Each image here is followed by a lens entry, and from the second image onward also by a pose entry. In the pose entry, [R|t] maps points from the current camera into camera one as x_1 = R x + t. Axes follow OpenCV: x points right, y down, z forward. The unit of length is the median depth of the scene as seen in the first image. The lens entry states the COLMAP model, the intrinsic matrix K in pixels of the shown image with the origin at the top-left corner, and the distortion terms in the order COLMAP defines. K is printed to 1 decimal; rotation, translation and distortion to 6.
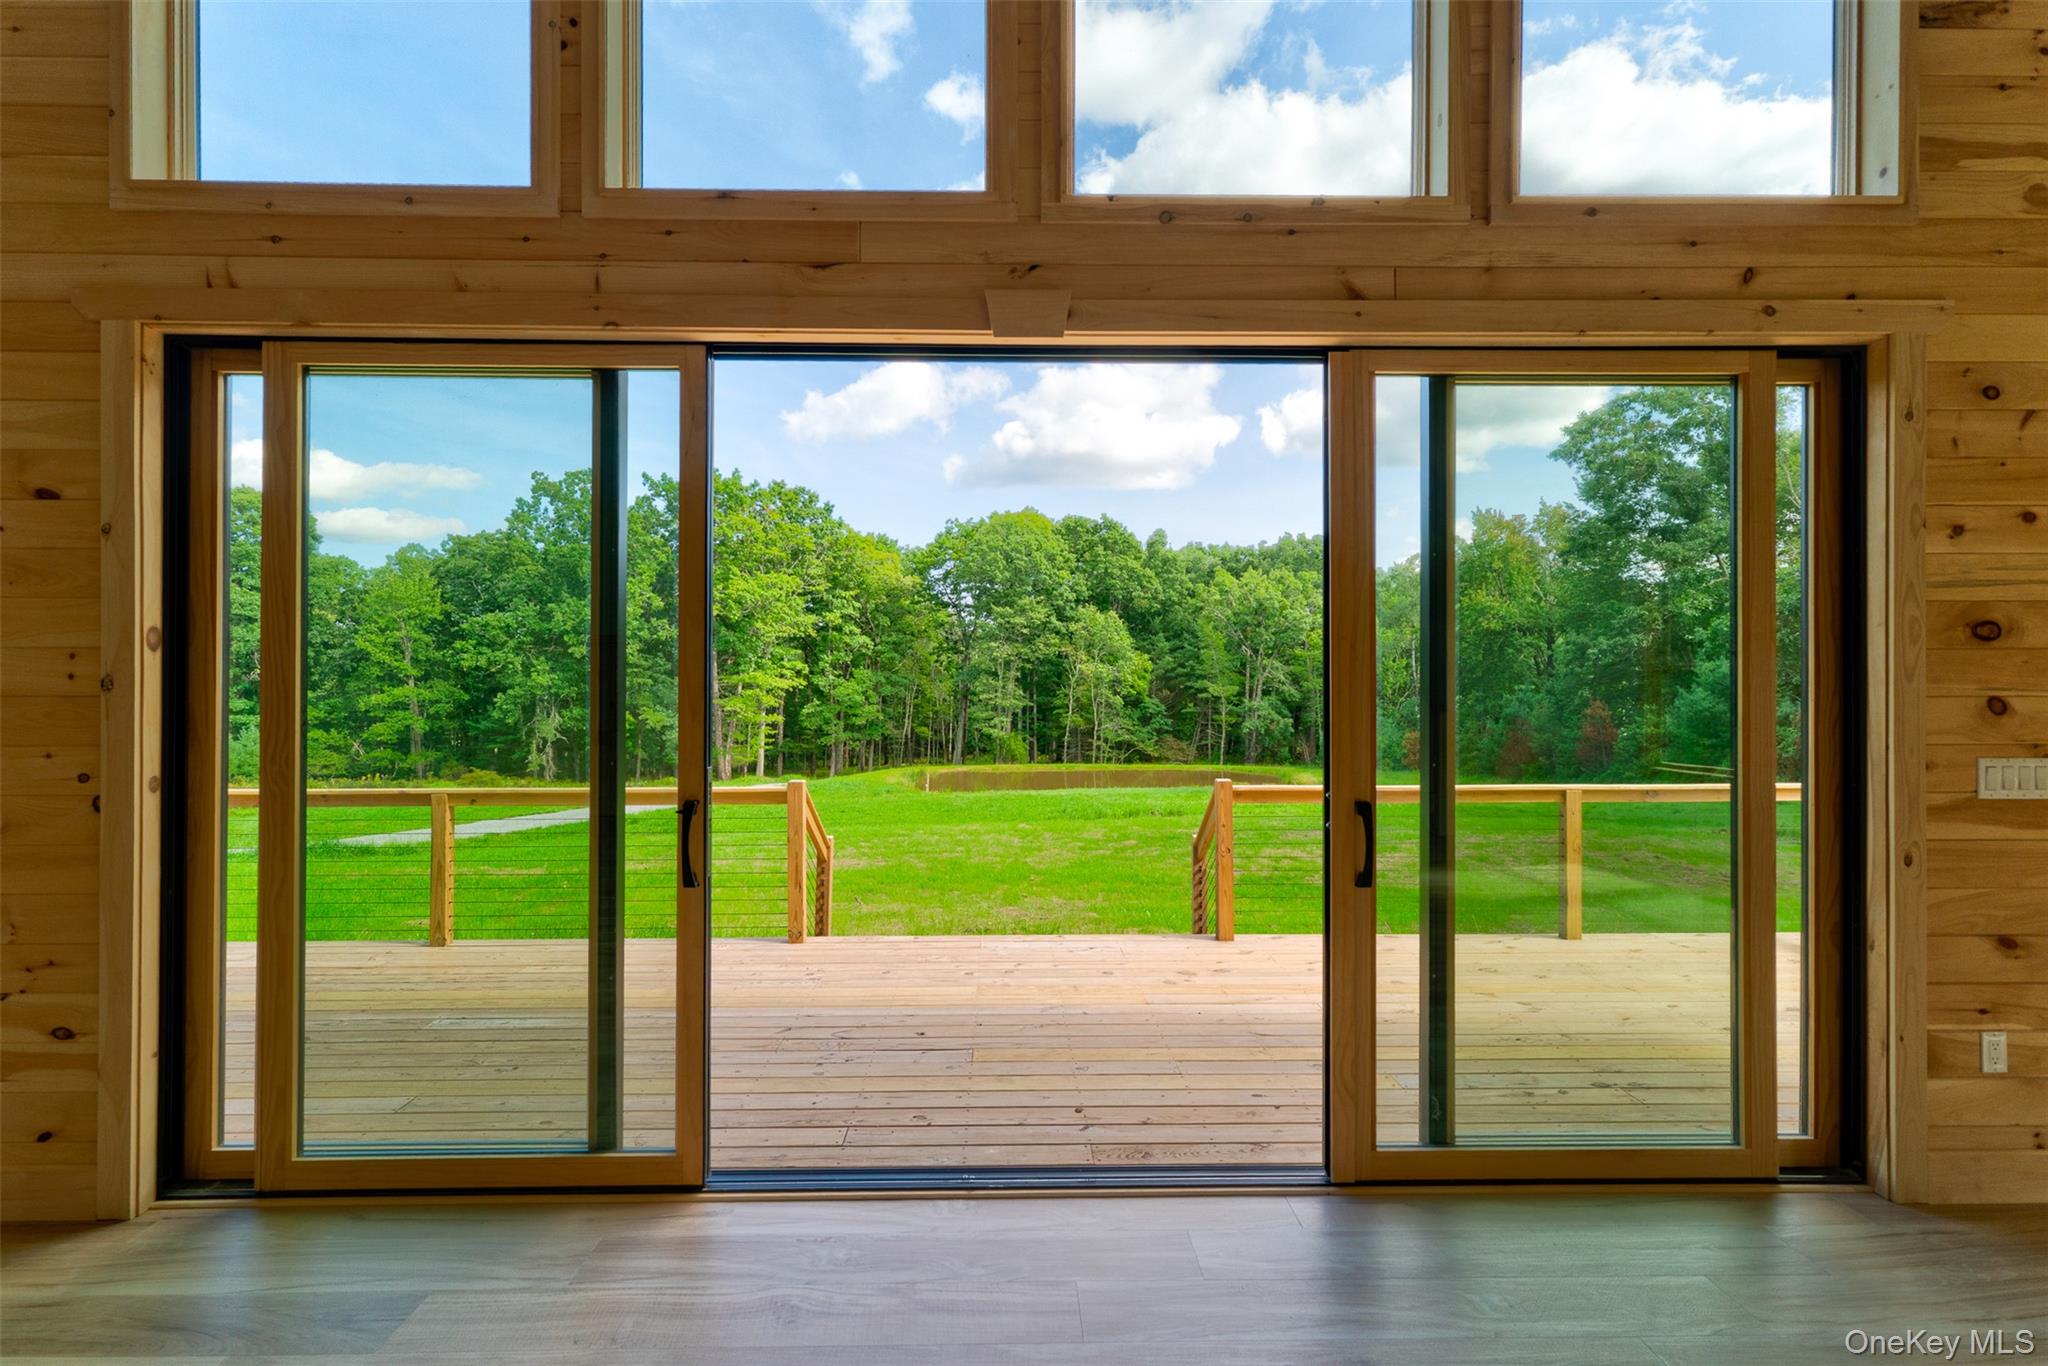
lens RADIAL K [[980.9, 0, 1024.0], [0, 980.9, 683.0], [0, 0, 1]] dist [0.004068, 0.000803]
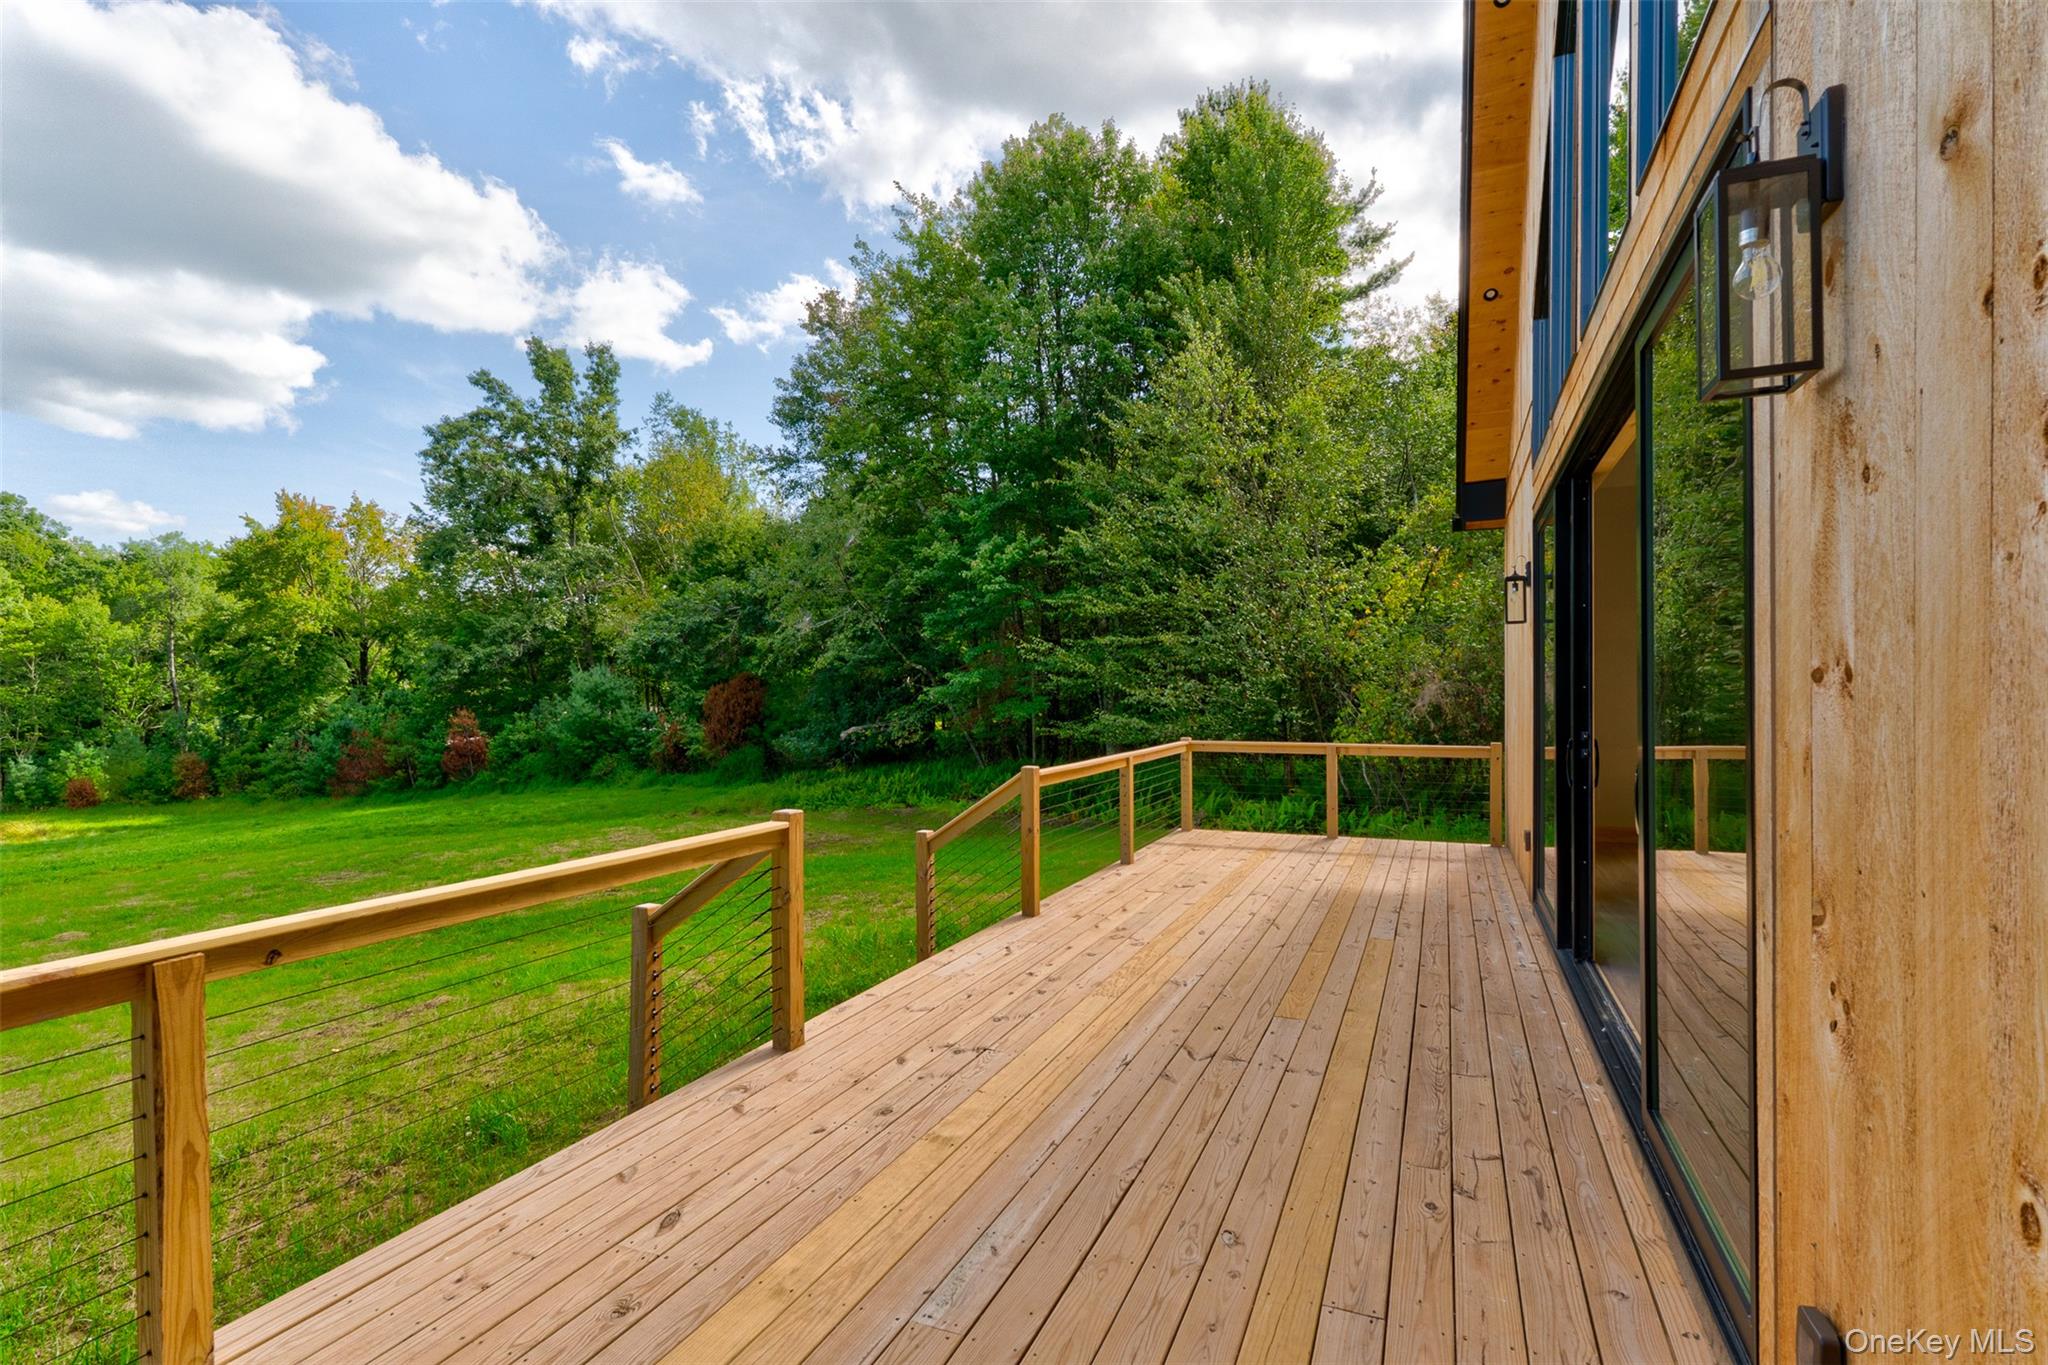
lens RADIAL K [[990.7, 0, 1024.0], [0, 990.7, 682.5], [0, 0, 1]] dist [0.002435, 0.000333]
pose [[0.415021, 0.007667, 0.909779, -0.050256], [0.002212, 0.999953, -0.009436, 0.000858], [-0.909809, 0.005928, 0.414985, 0.035064]]
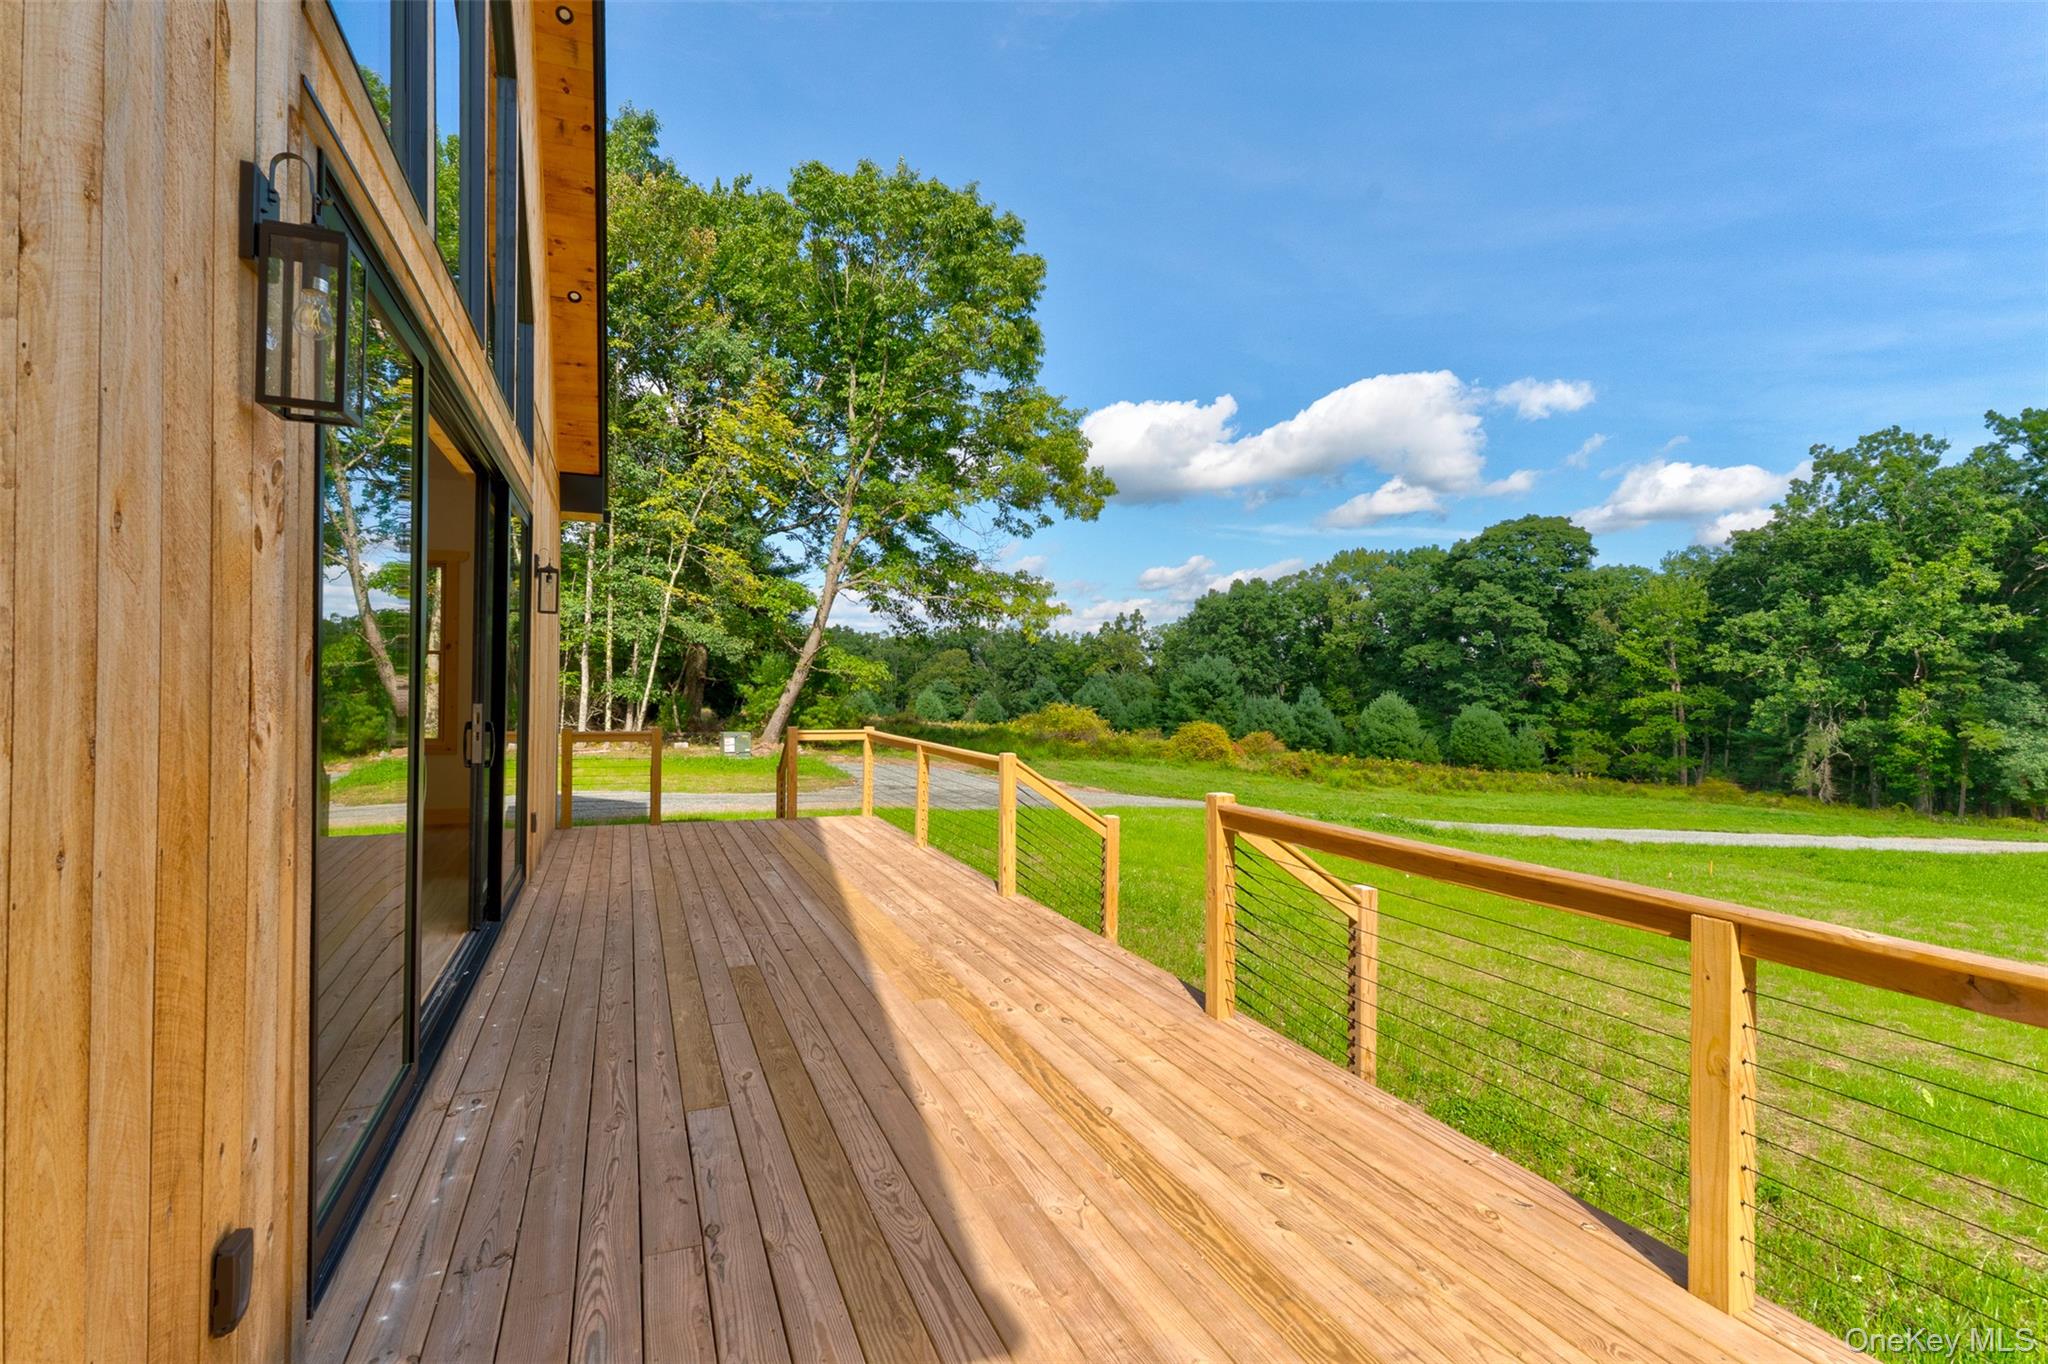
lens RADIAL K [[973.5, 0, 1024.0], [0, 973.5, 682.0], [0, 0, 1]] dist [0.001206, 0.000238]
pose [[0.353872, 0.001771, -0.935292, 0.052881], [-0.008360, 0.999964, -0.001269, 0.000711], [0.935257, 0.008268, 0.353874, 0.038716]]
